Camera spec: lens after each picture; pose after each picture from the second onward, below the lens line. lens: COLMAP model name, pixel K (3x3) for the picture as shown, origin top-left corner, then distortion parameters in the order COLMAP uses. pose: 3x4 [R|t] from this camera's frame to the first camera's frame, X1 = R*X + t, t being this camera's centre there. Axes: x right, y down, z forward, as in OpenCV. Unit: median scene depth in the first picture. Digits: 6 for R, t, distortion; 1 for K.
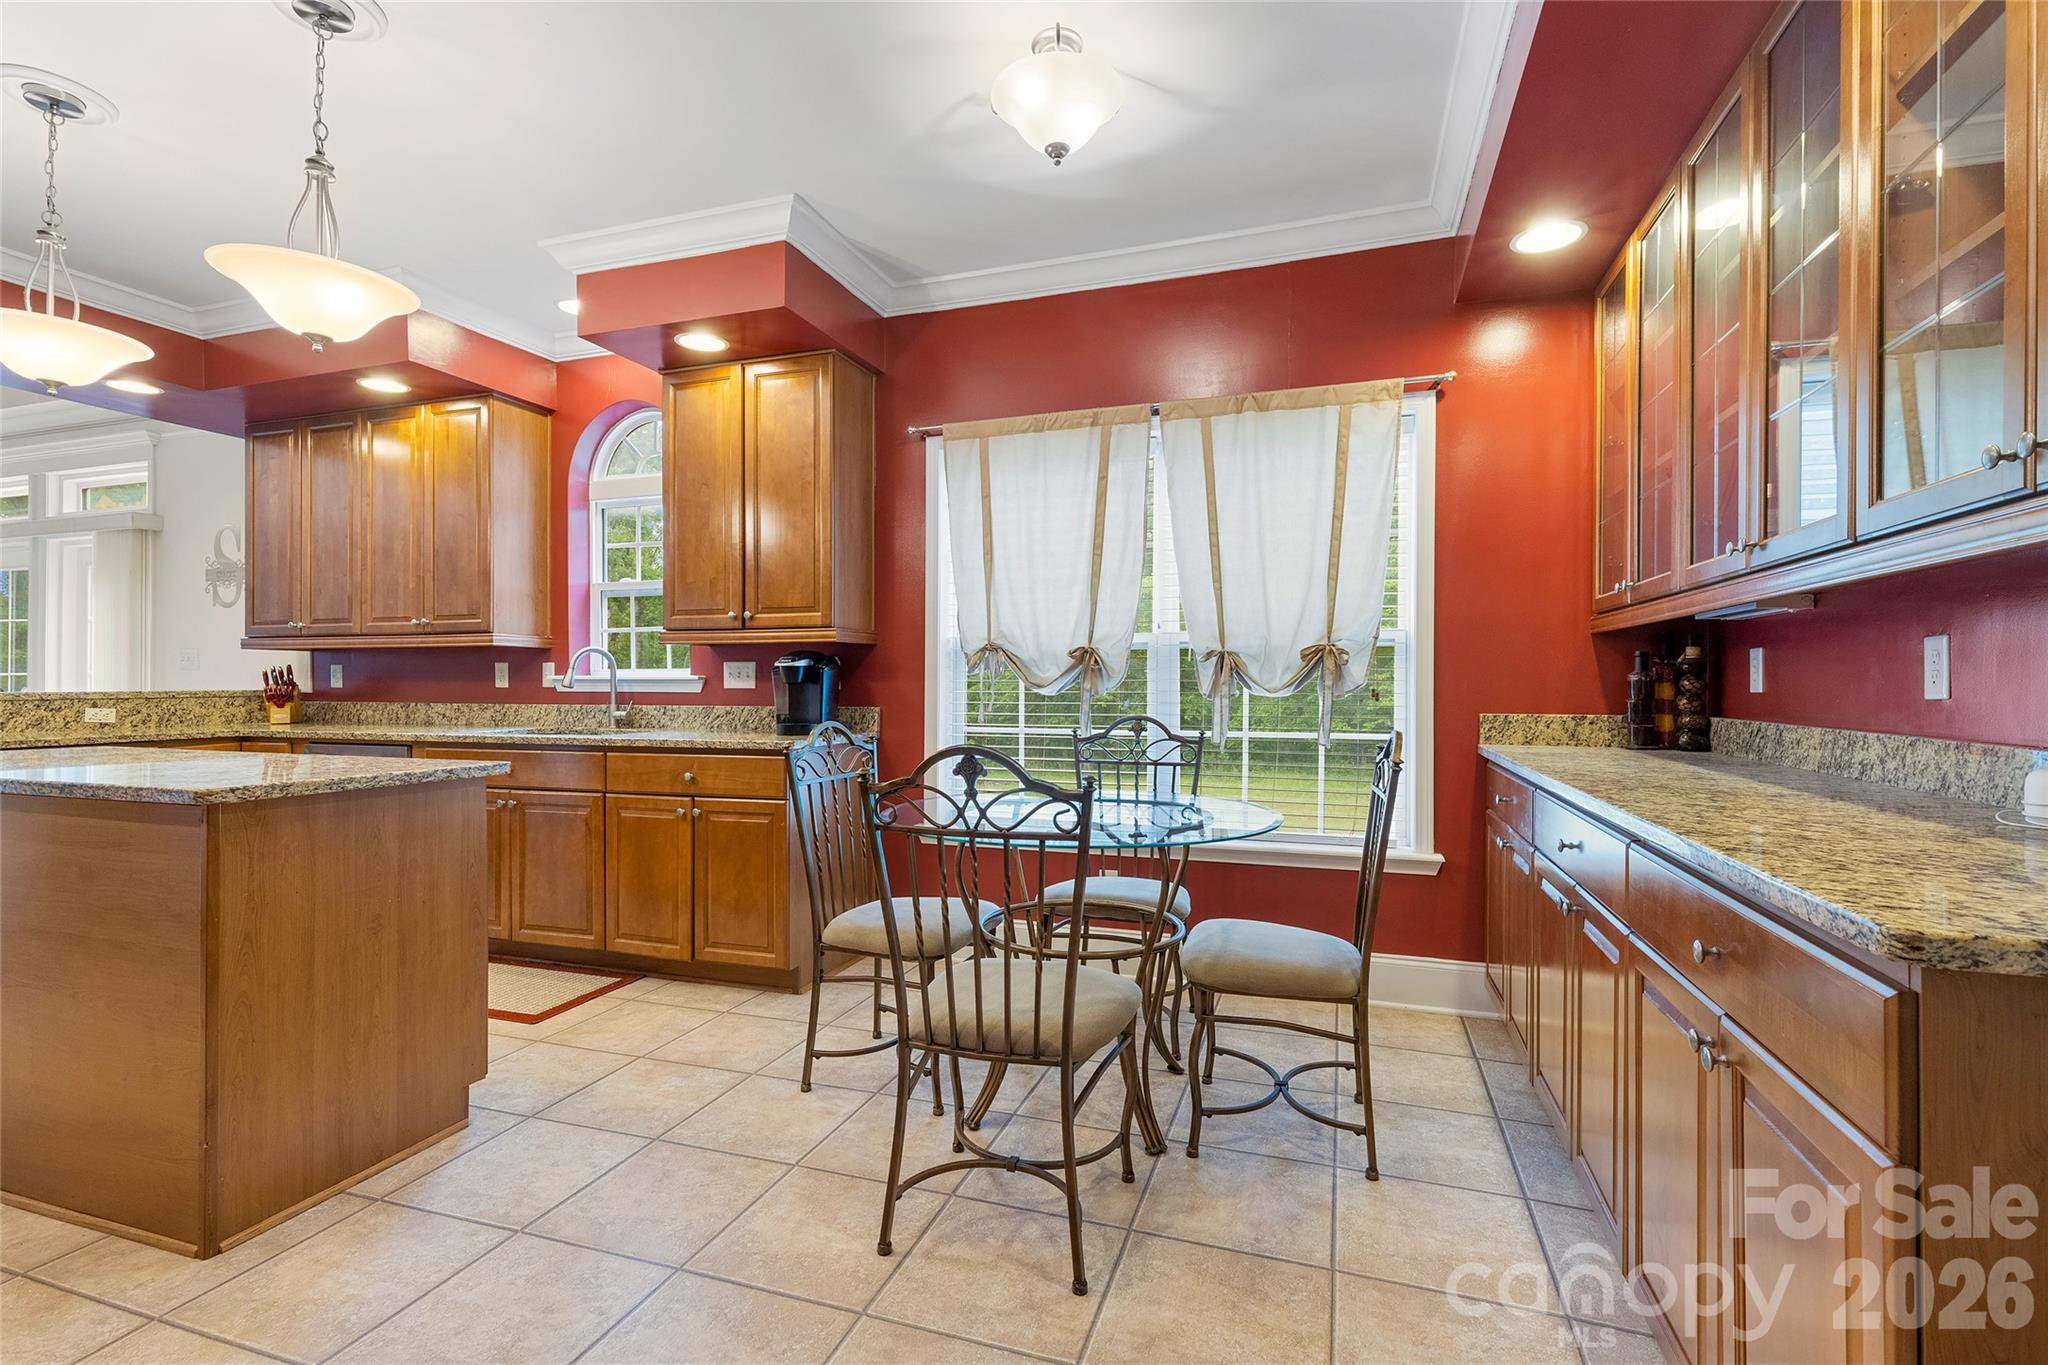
lens RADIAL K [[930.5, 0, 1037.2], [0, 930.5, 681.6], [0, 0, 1]] dist [0.005102, 0.000599]
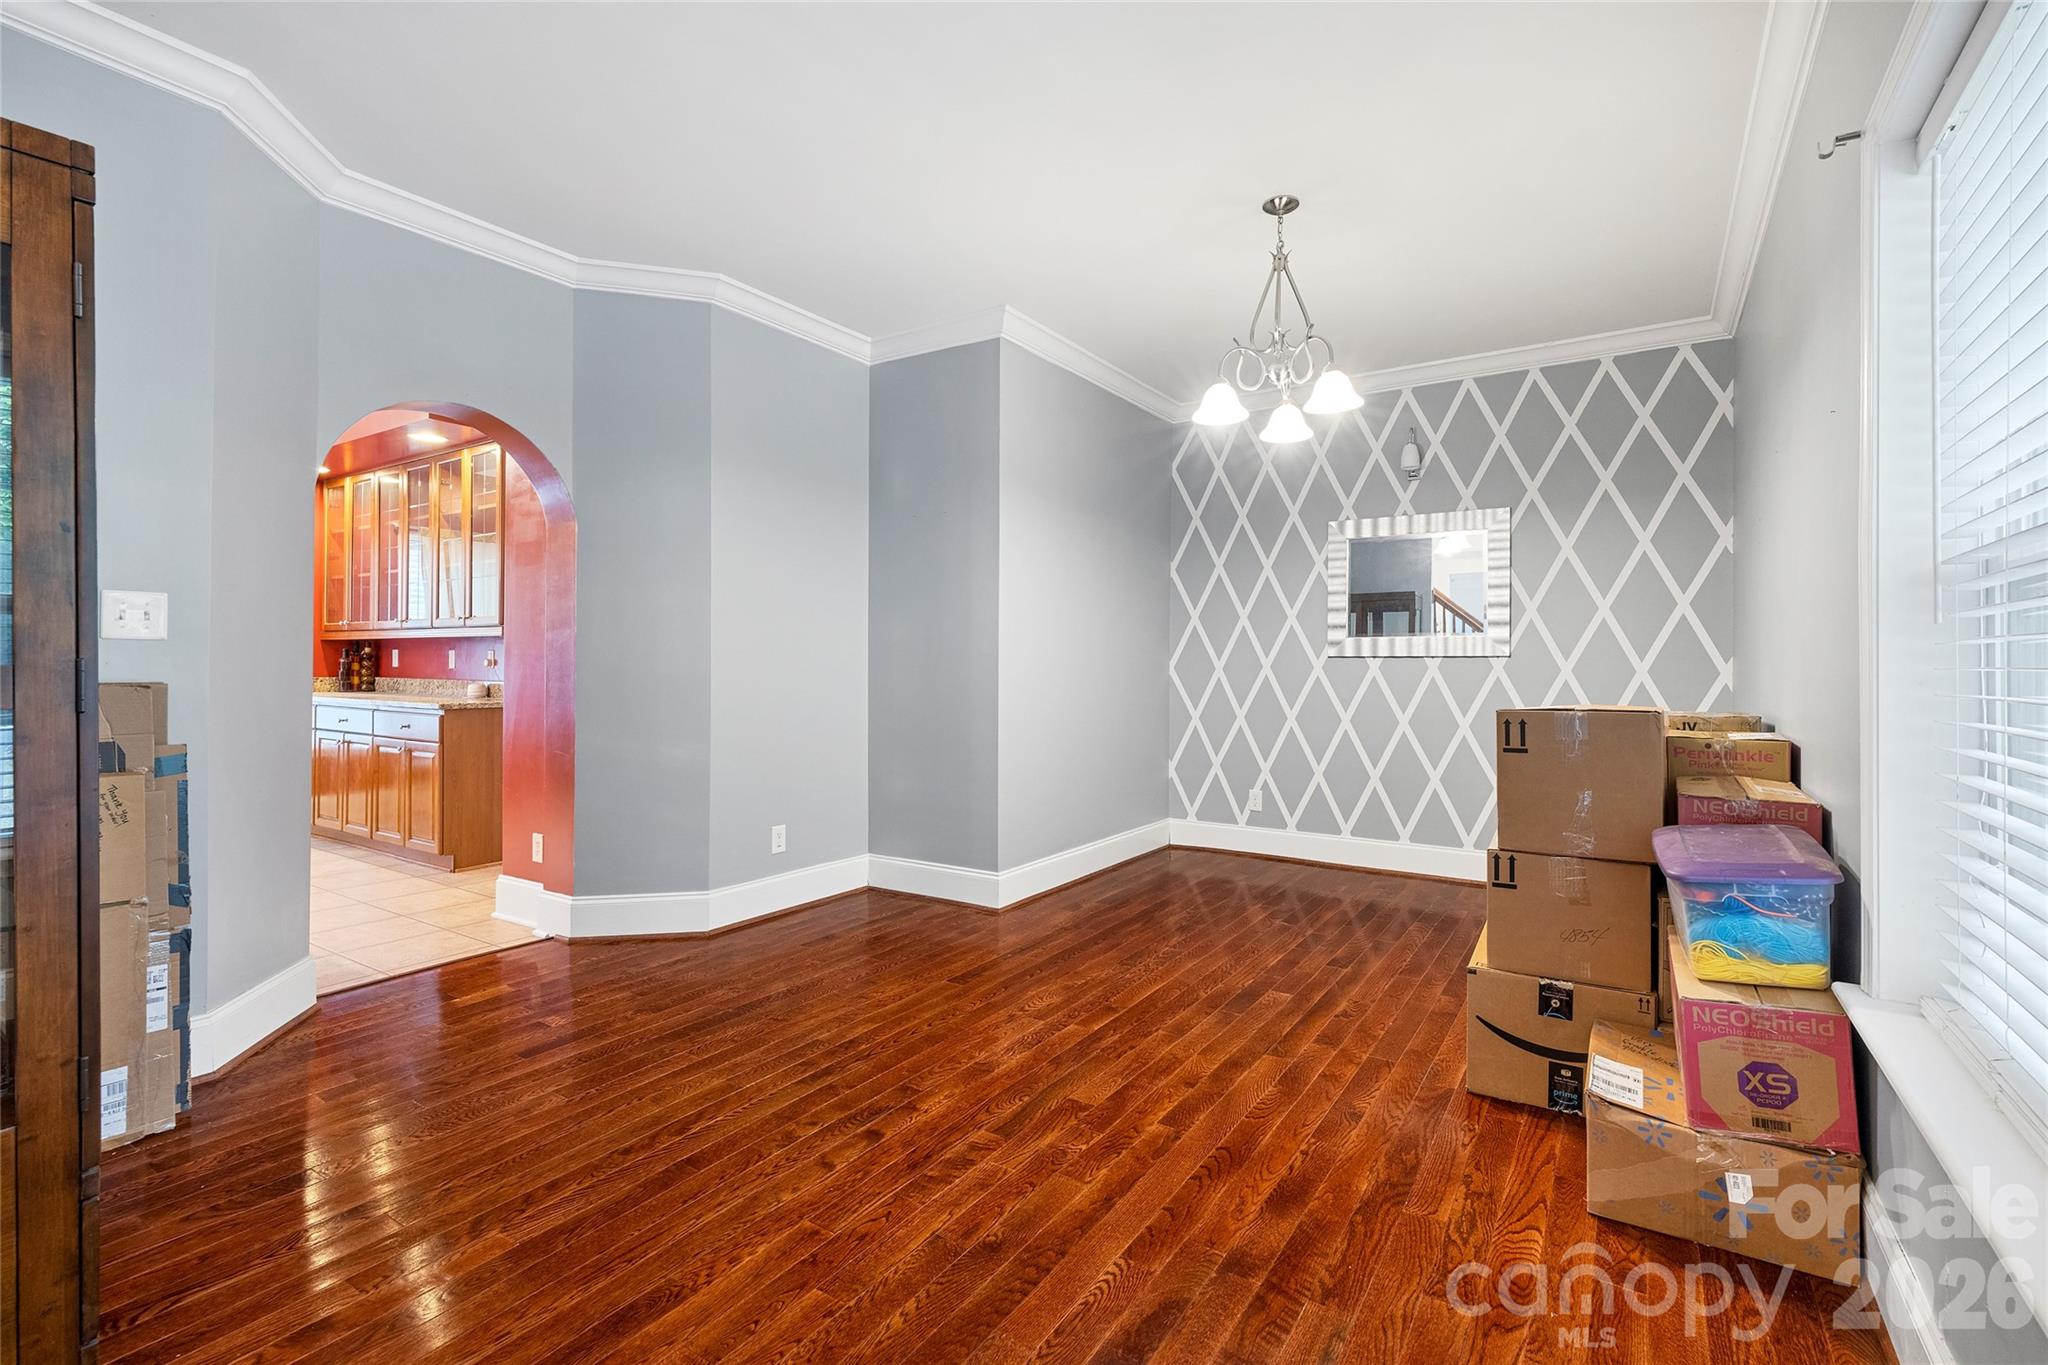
lens RADIAL K [[930.5, 0, 1064.1], [0, 930.5, 675.1], [0, 0, 1]] dist [0.005102, 0.000599]
pose [[0.244471, -0.008491, 0.969620, -0.907154], [-0.004222, 0.999943, 0.009821, 0.001293], [-0.969648, -0.006495, 0.244421, -1.010617]]
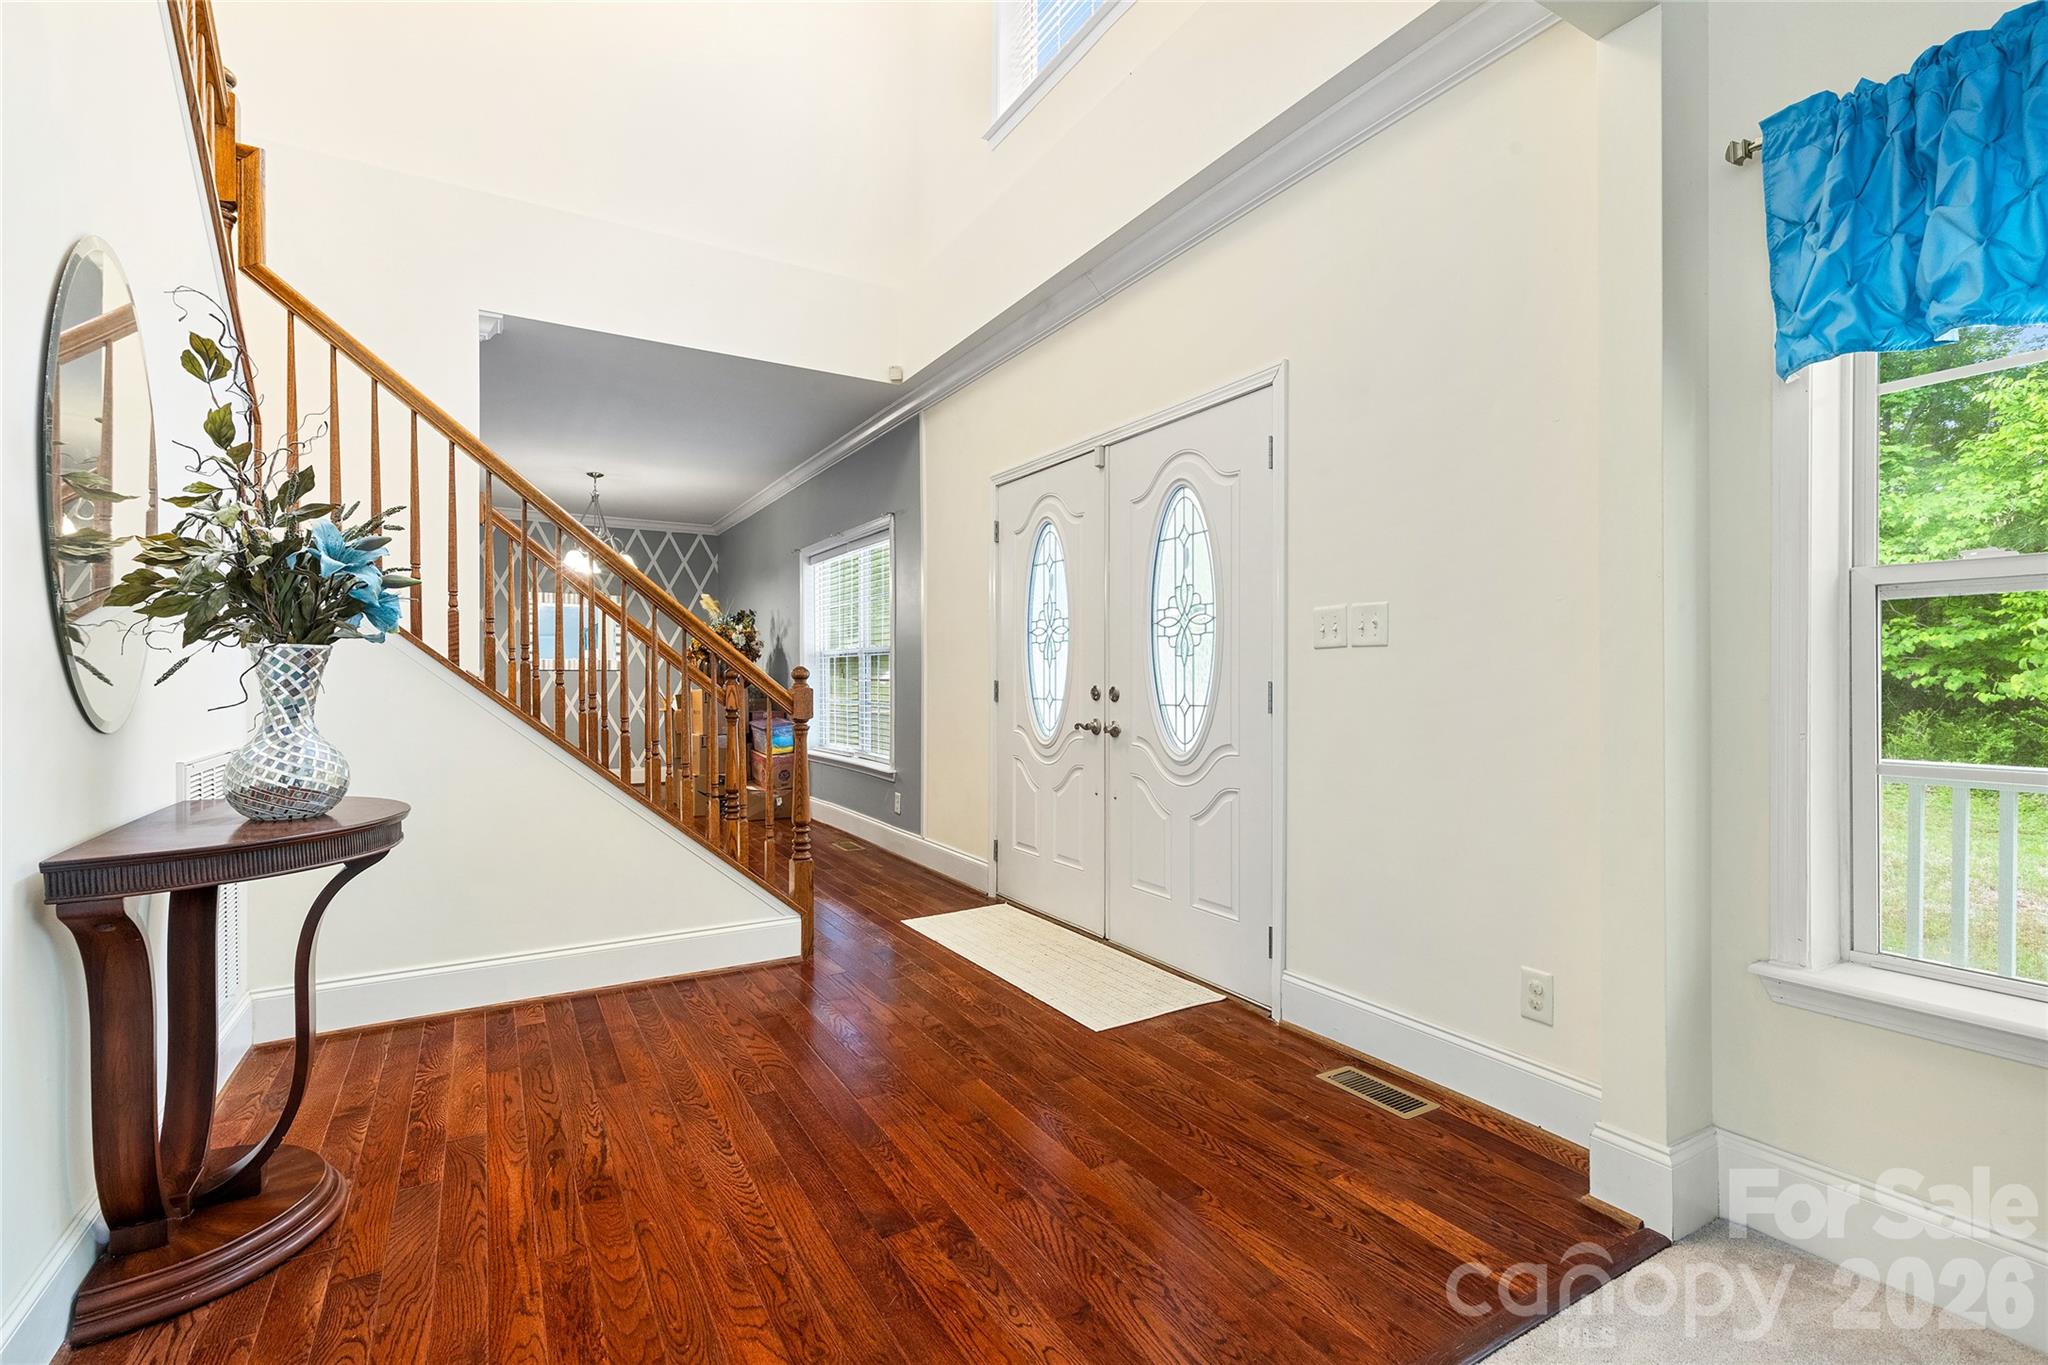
lens RADIAL K [[930.5, 0, 1027.6], [0, 930.5, 685.0], [0, 0, 1]] dist [0.005102, 0.000599]
pose [[-0.755173, -0.006081, 0.655498, -2.012283], [-0.002912, 0.999978, 0.005923, 0.005153], [-0.655519, 0.002564, -0.755174, -0.090802]]
